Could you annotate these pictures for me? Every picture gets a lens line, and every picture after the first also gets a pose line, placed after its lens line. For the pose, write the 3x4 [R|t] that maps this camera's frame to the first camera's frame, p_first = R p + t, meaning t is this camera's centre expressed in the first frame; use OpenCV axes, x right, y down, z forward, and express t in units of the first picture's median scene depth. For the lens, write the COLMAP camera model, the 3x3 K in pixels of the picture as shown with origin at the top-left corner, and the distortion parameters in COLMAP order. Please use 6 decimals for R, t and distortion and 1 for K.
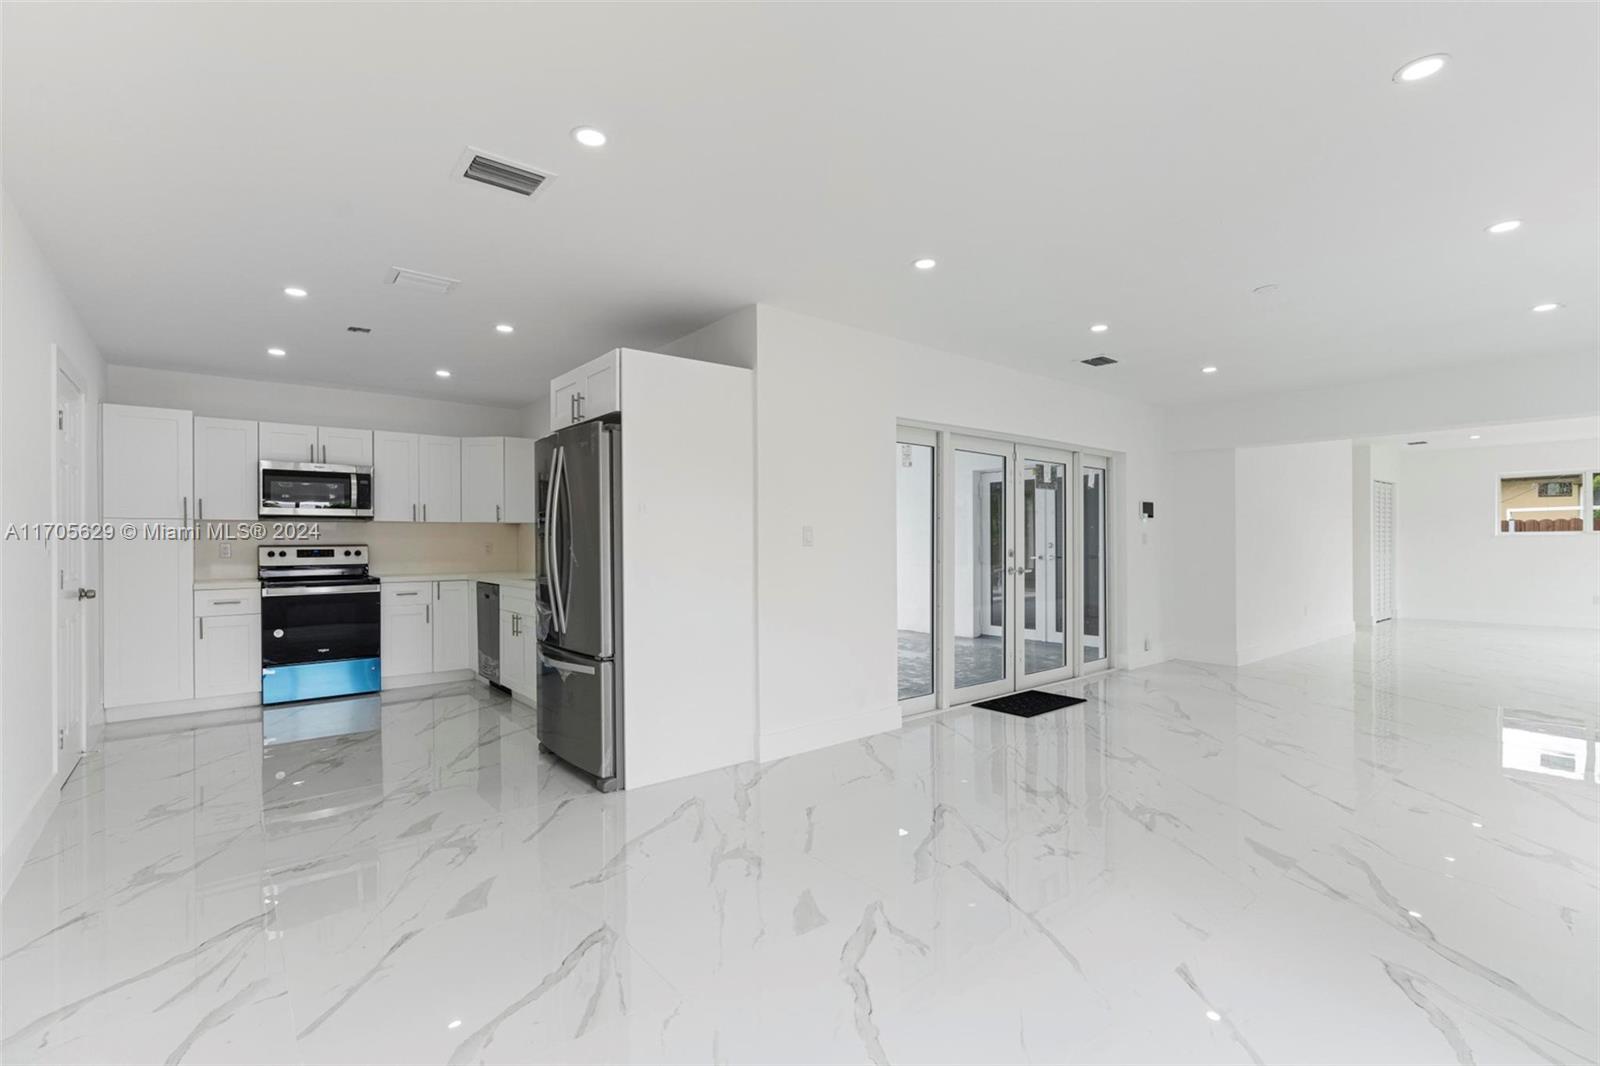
lens RADIAL K [[726.3, 0, 805.6], [0, 726.3, 539.4], [0, 0, 1]] dist [-0.004824, 0.001147]
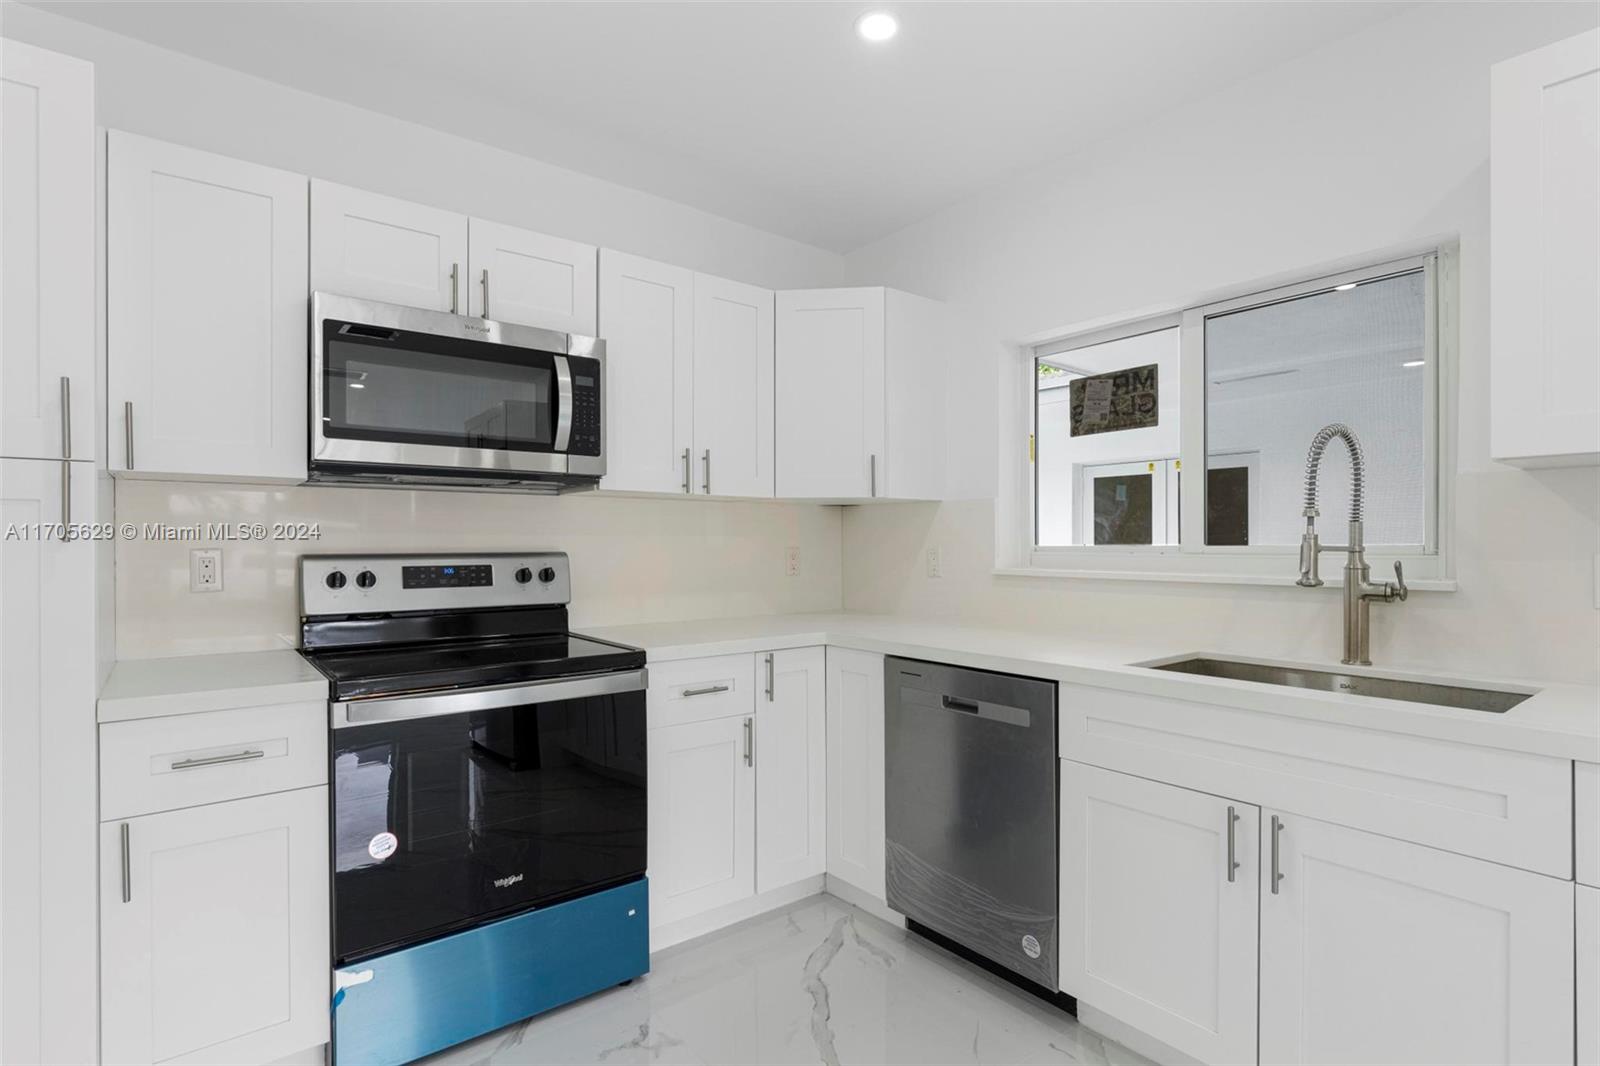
lens RADIAL K [[789.9, 0, 807.1], [0, 789.9, 541.4], [0, 0, 1]] dist [-0.007503, 0.001810]
pose [[0.999952, 0.004204, -0.008832, -0.528835], [-0.004199, 0.999991, 0.000560, 0.000543], [0.008834, -0.000522, 0.999961, 0.648899]]
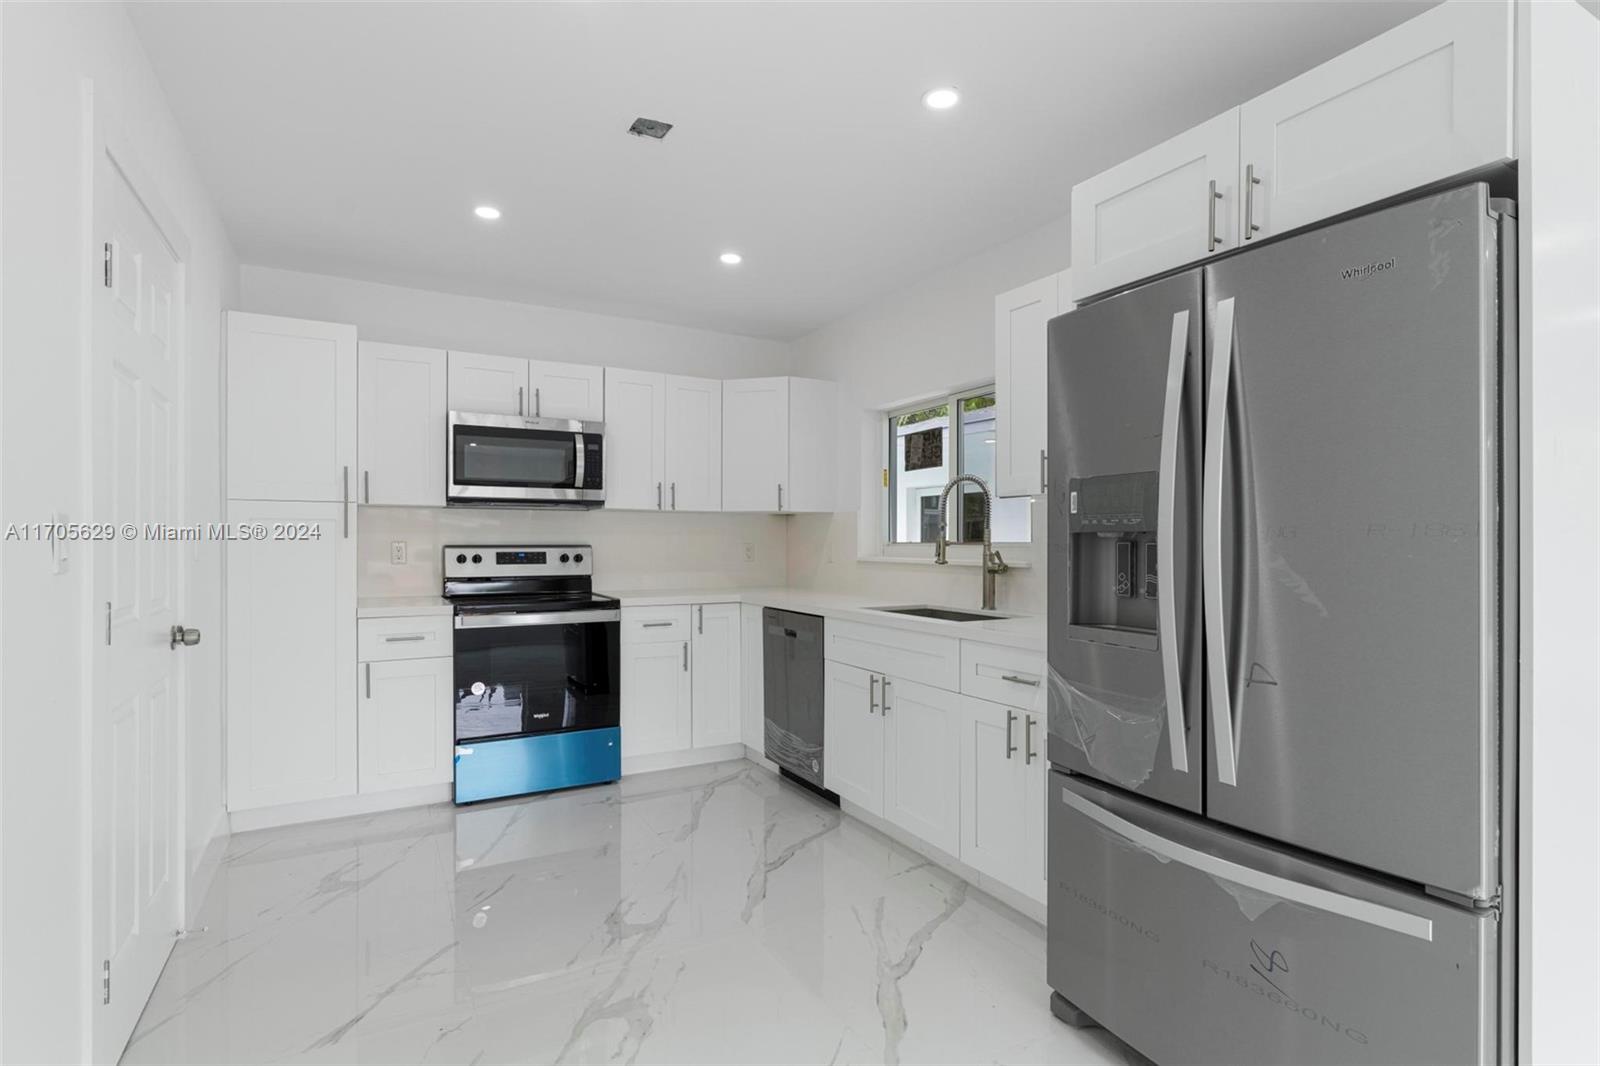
lens RADIAL K [[789.9, 0, 804.3], [0, 789.9, 541.7], [0, 0, 1]] dist [-0.007503, 0.001810]
pose [[0.984920, 0.008047, -0.172826, -0.327770], [-0.007411, 0.999963, 0.004325, -0.000407], [0.172854, -0.002979, 0.984943, 0.374394]]
